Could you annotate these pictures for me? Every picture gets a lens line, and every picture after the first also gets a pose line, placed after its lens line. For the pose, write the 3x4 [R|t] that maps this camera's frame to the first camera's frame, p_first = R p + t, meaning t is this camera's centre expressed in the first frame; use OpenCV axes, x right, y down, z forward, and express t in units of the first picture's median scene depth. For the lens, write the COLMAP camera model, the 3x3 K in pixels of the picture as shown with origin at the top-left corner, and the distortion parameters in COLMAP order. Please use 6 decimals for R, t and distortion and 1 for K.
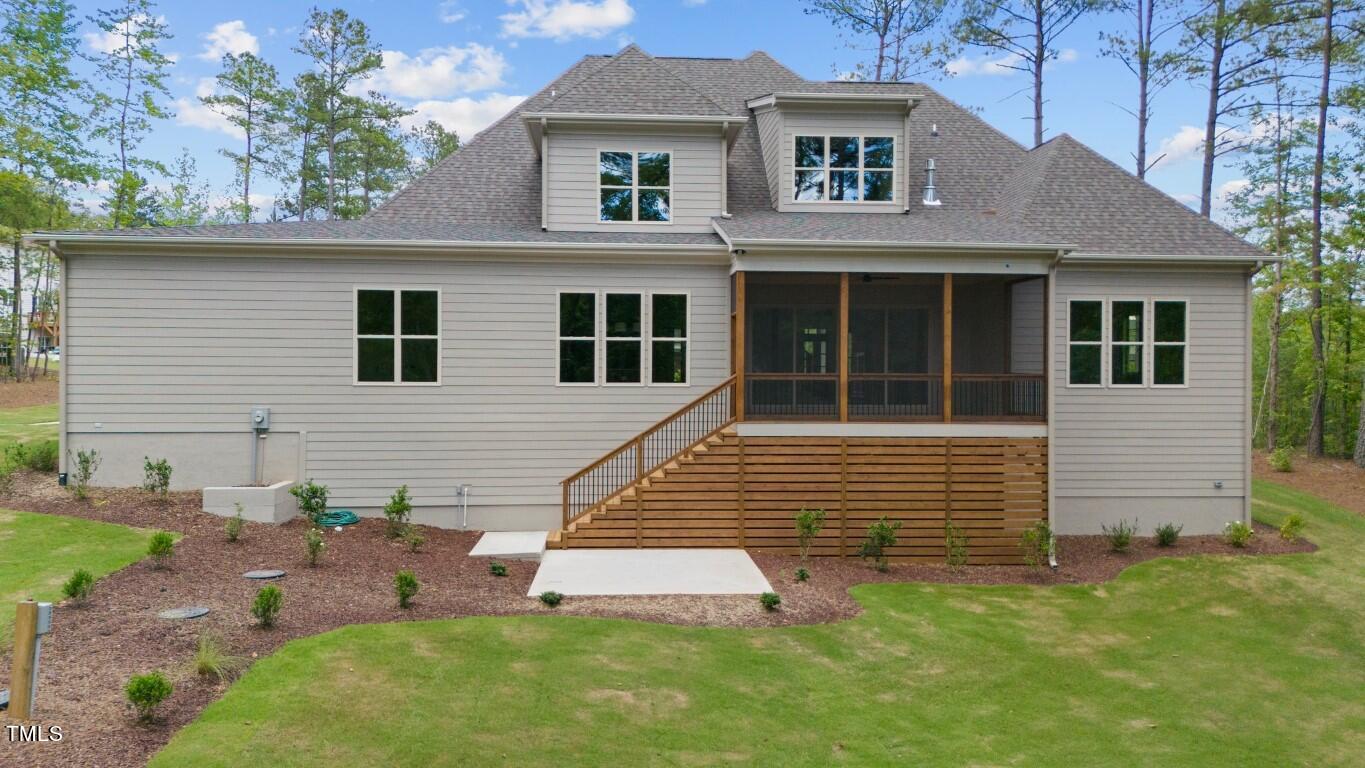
lens RADIAL K [[1011.6, 0, 690.9], [0, 1011.6, 375.6], [0, 0, 1]] dist [0.042239, -0.031815]
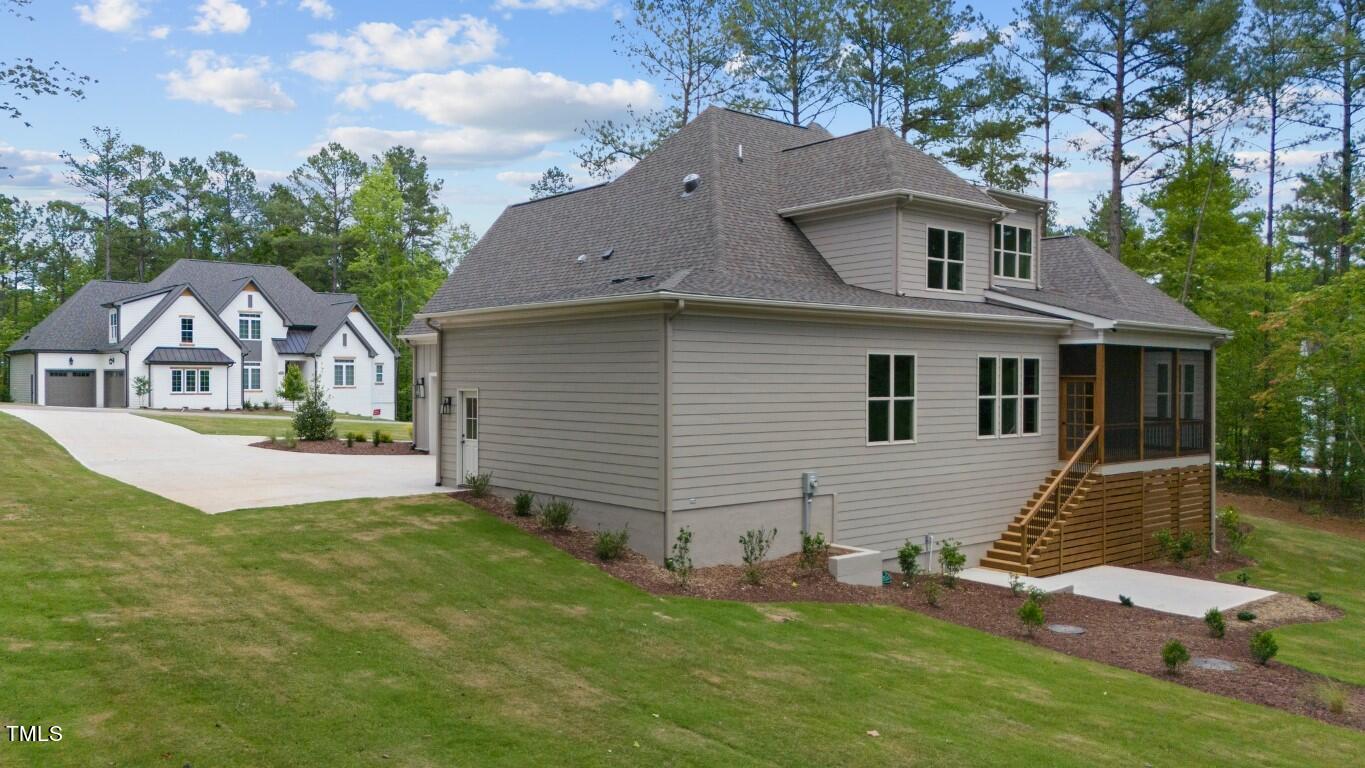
lens RADIAL K [[1011.6, 0, 689.7], [0, 1011.6, 390.8], [0, 0, 1]] dist [0.042239, -0.031815]
pose [[0.805893, -0.007067, 0.592019, -1.076723], [-0.002727, 0.999874, 0.015648, -0.061749], [-0.592055, -0.014225, 0.805772, 0.276158]]
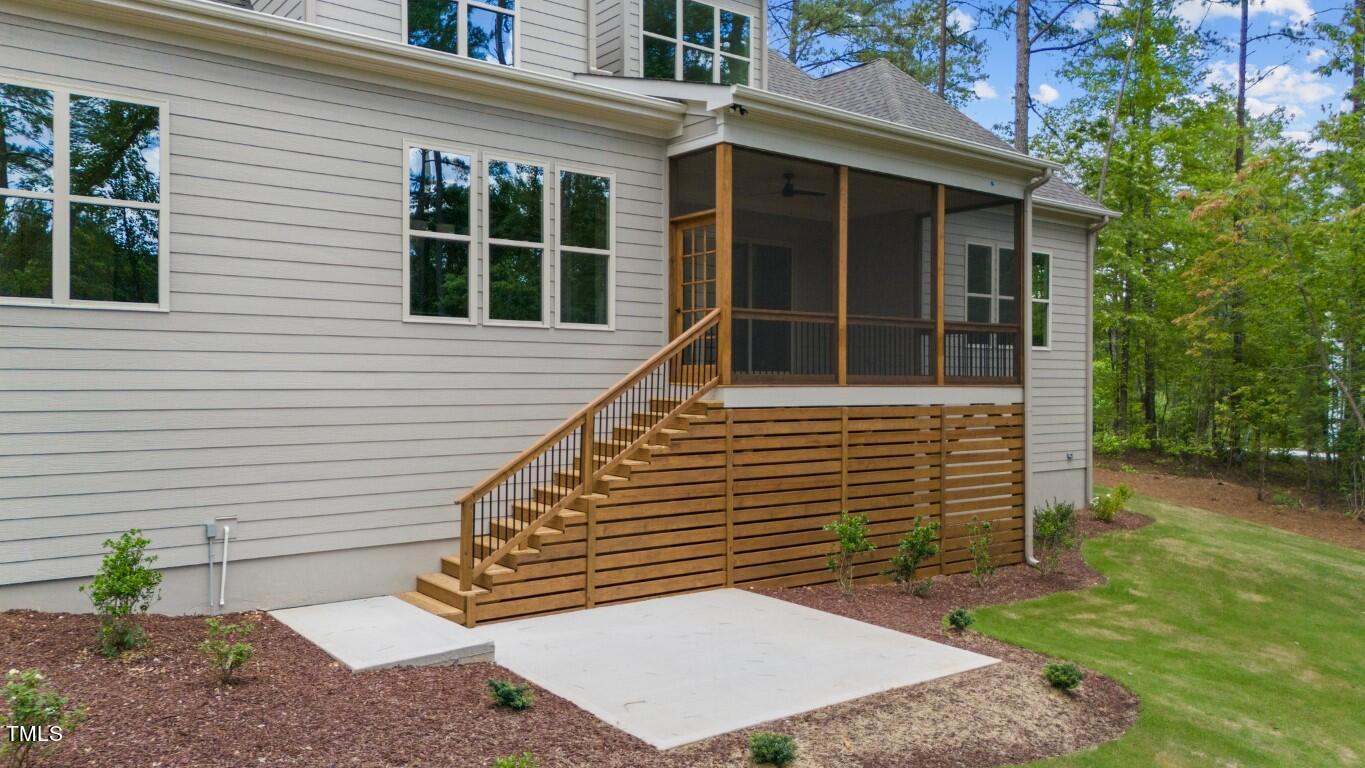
lens RADIAL K [[1011.6, 0, 687.7], [0, 1011.6, 388.4], [0, 0, 1]] dist [0.042239, -0.031815]
pose [[0.836743, -0.005321, 0.547570, -0.304298], [-0.001155, 0.999933, 0.011482, 0.039583], [-0.547595, -0.010240, 0.836681, 0.473239]]
